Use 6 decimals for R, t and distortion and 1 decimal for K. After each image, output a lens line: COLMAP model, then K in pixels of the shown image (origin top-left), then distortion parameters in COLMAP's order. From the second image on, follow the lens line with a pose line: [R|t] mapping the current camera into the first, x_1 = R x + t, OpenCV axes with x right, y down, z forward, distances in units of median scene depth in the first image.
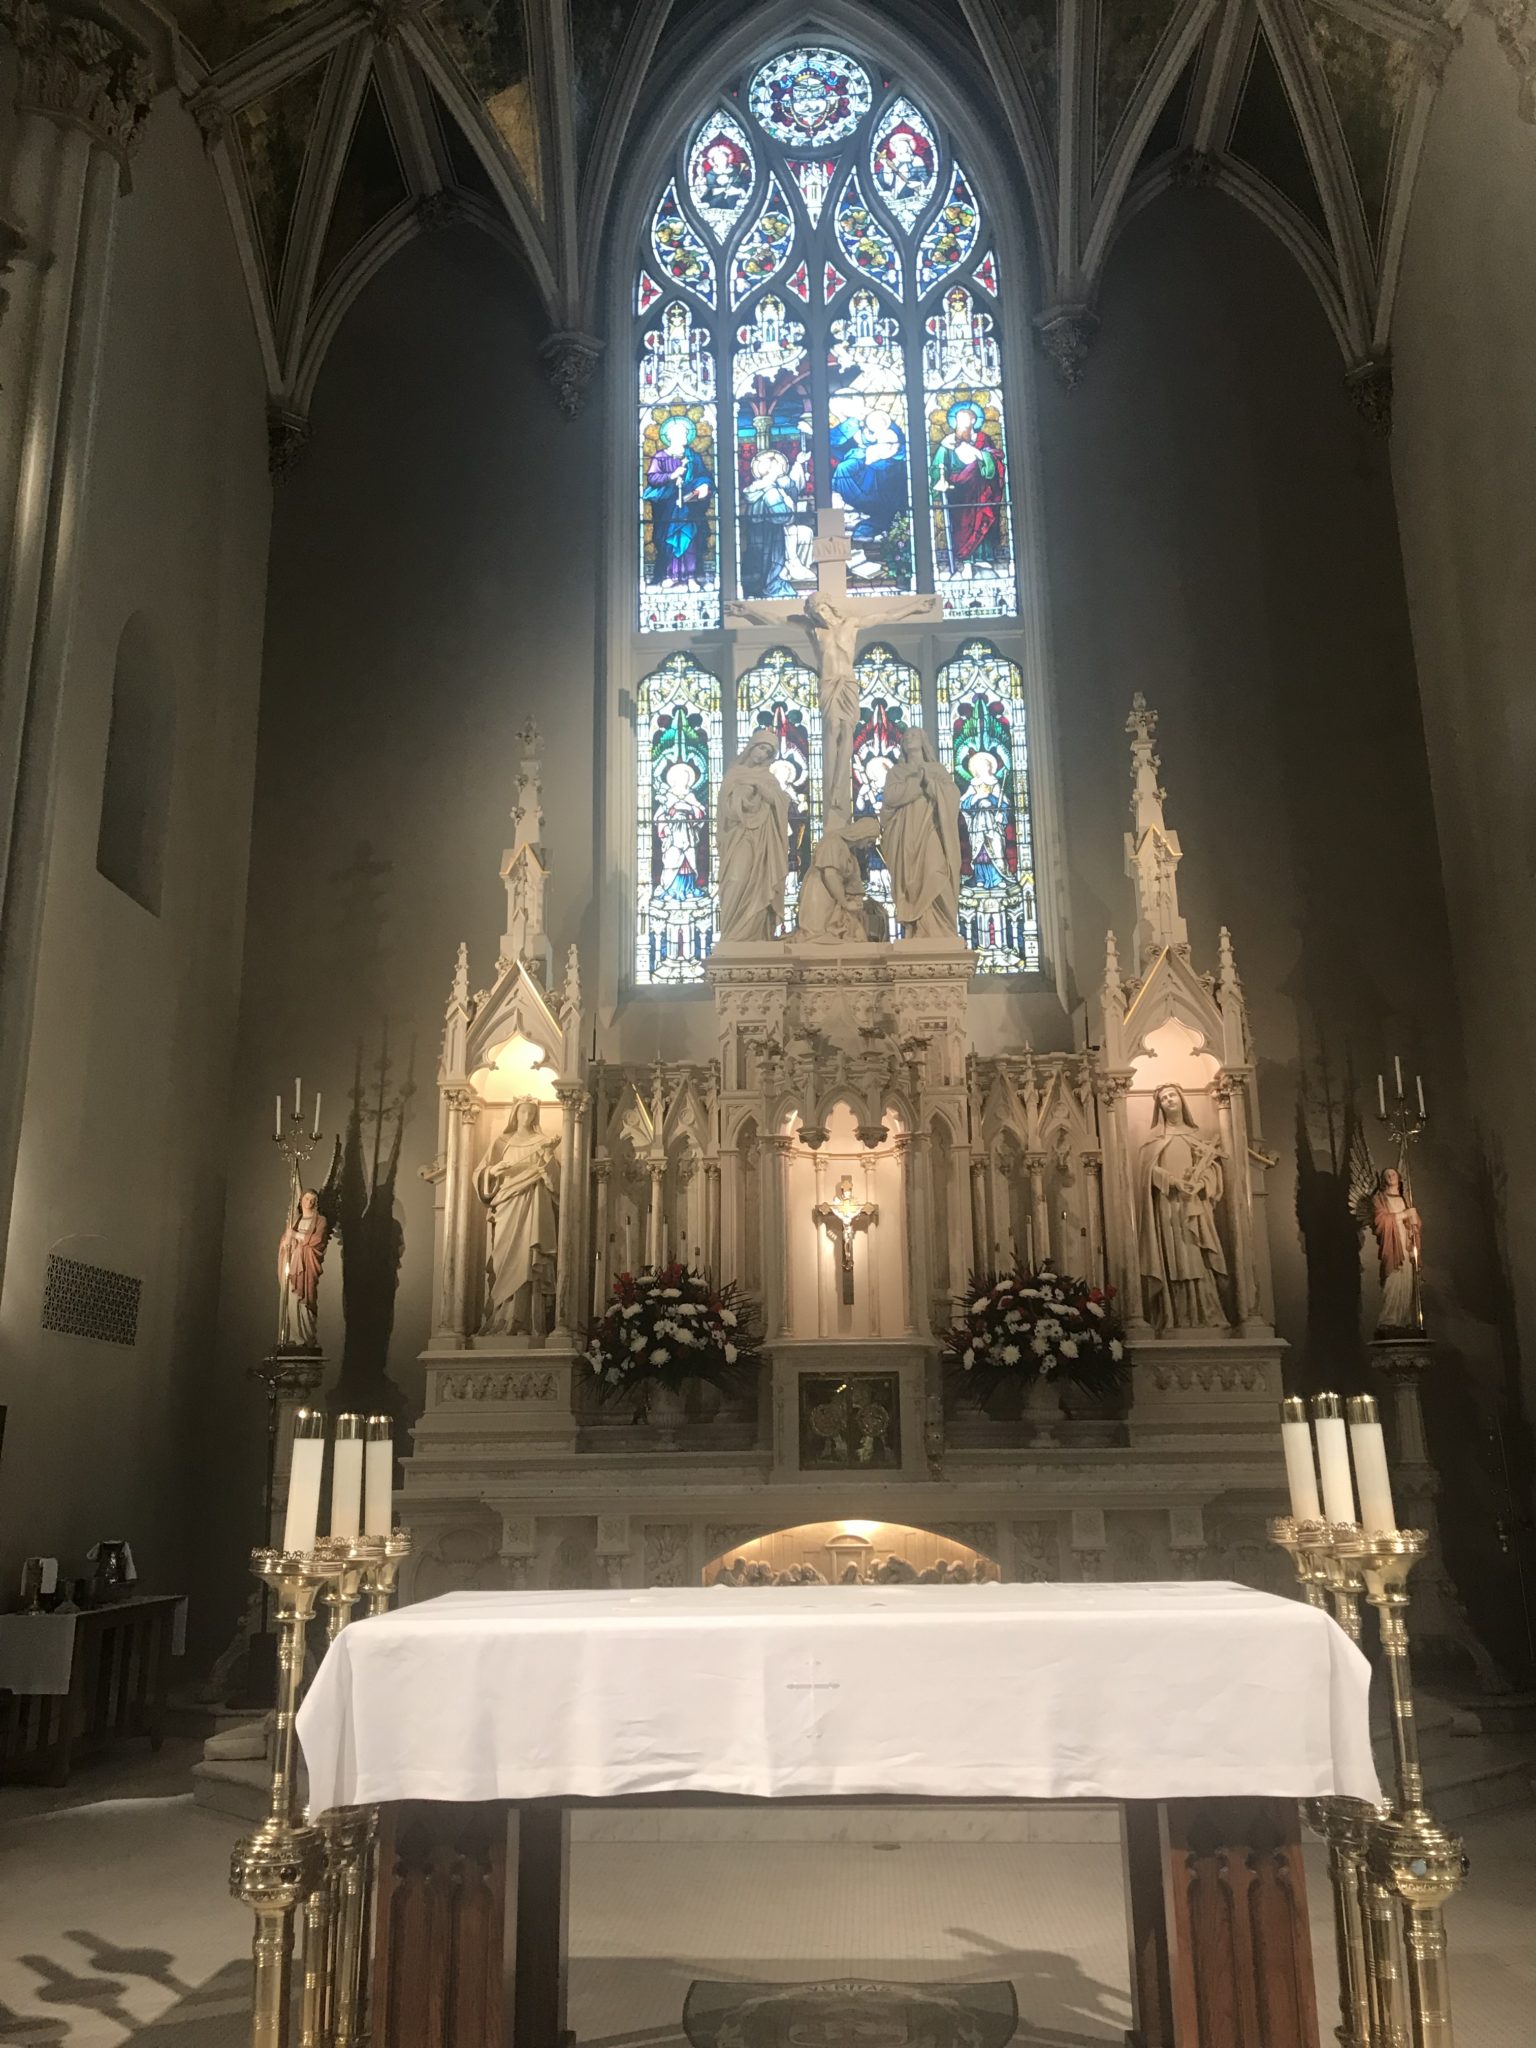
lens RADIAL K [[1673.0, 0, 786.1], [0, 1673.0, 1005.6], [0, 0, 1]] dist [0.147455, -0.306080]
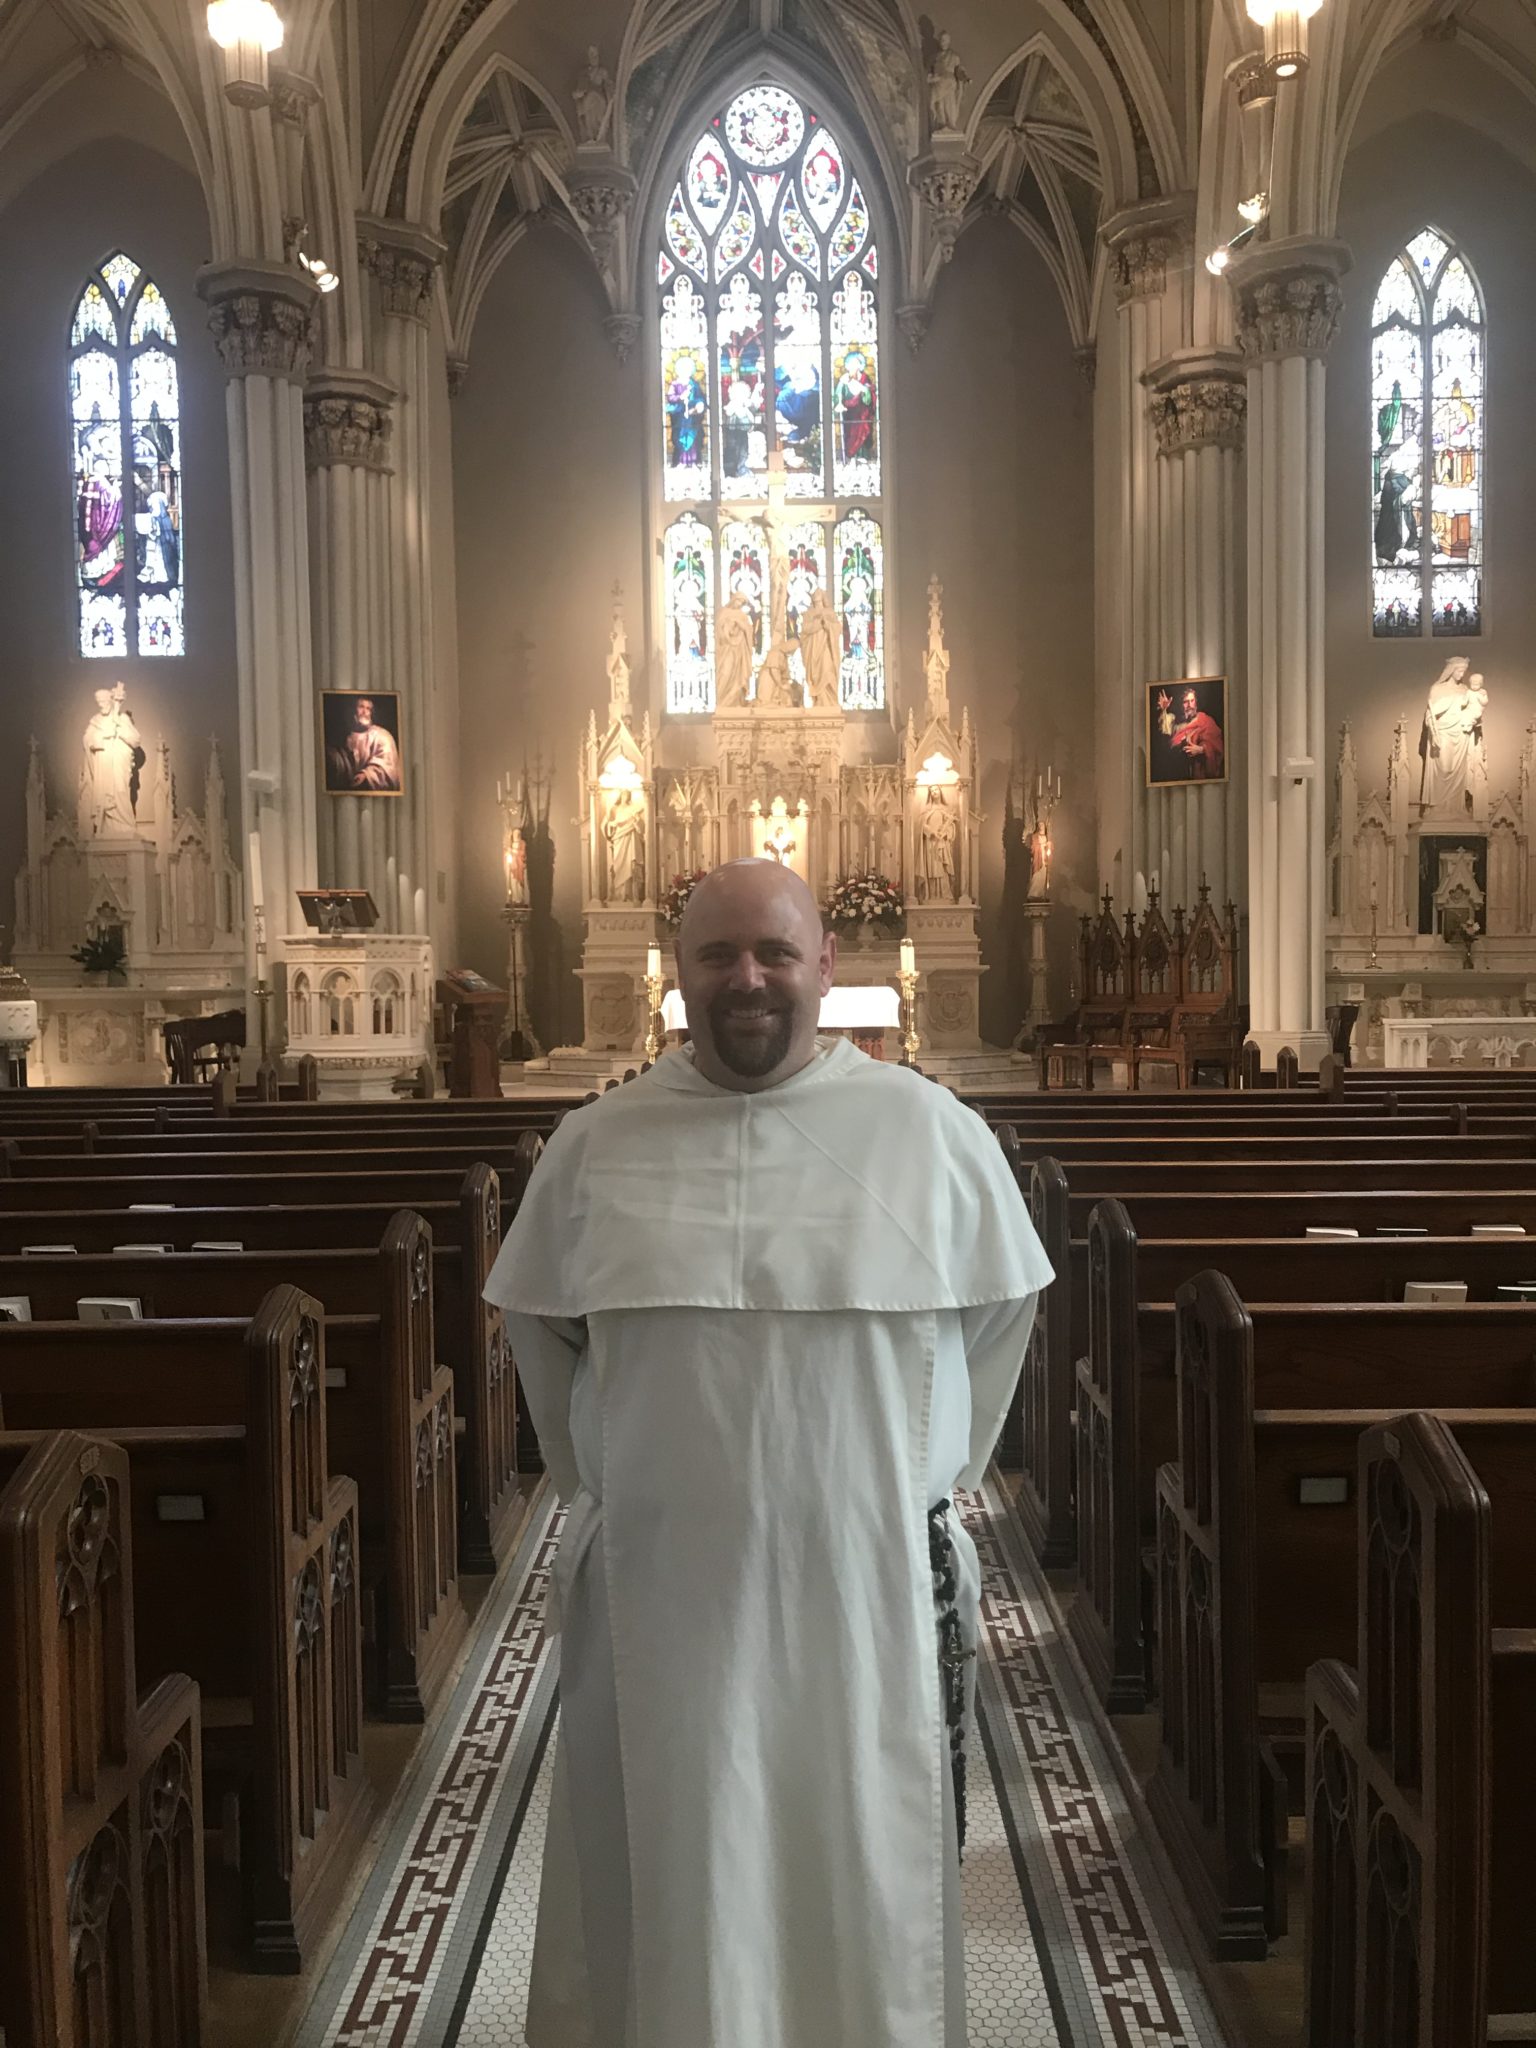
lens RADIAL K [[1679.2, 0, 768.0], [0, 1679.2, 1024.0], [0, 0, 1]] dist [0.057954, -0.115160]
pose [[0.999356, 0.001819, 0.035848, -0.052188], [-0.012275, 0.955815, 0.293713, -0.269903], [-0.033730, -0.293964, 0.955221, -1.035907]]
